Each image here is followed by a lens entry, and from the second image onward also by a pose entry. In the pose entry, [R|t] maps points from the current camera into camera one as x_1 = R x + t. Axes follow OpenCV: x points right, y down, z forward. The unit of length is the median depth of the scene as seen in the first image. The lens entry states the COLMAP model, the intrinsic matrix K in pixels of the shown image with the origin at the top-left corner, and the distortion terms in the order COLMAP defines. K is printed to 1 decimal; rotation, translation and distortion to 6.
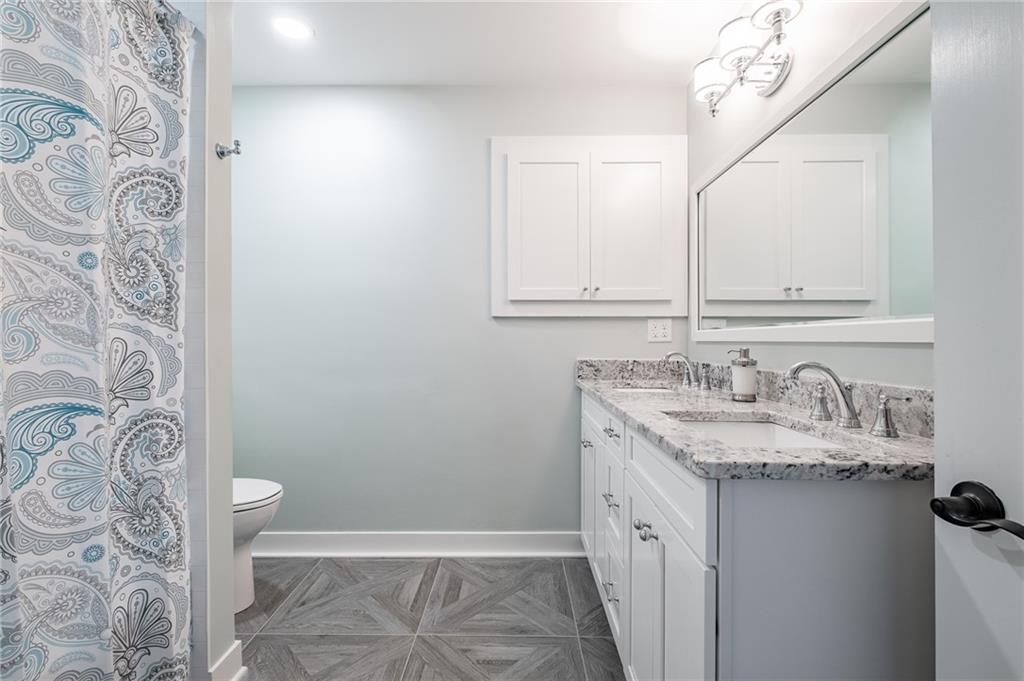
lens RADIAL K [[474.9, 0, 512.0], [0, 474.9, 340.5], [0, 0, 1]] dist [0.002964, 0.000071]
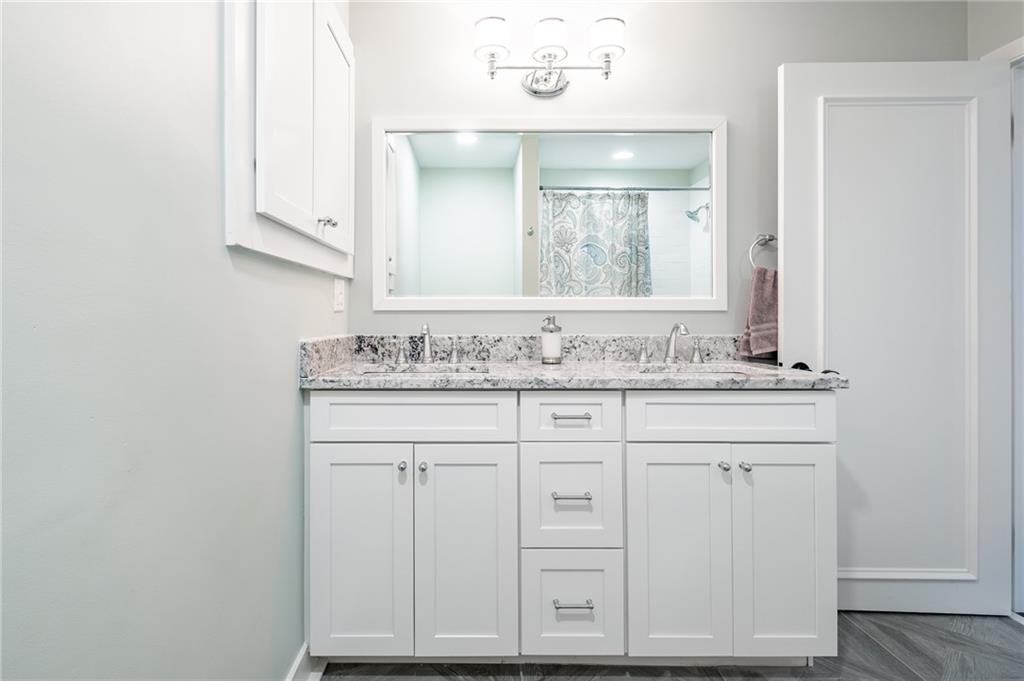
lens RADIAL K [[482.1, 0, 512.4], [0, 482.1, 316.6], [0, 0, 1]] dist [0.001479, 0.000041]
pose [[0.005197, -0.003693, 0.999980, -0.663912], [0.004283, 0.999984, 0.003671, 0.013691], [-0.999977, 0.004264, 0.005213, 1.126075]]
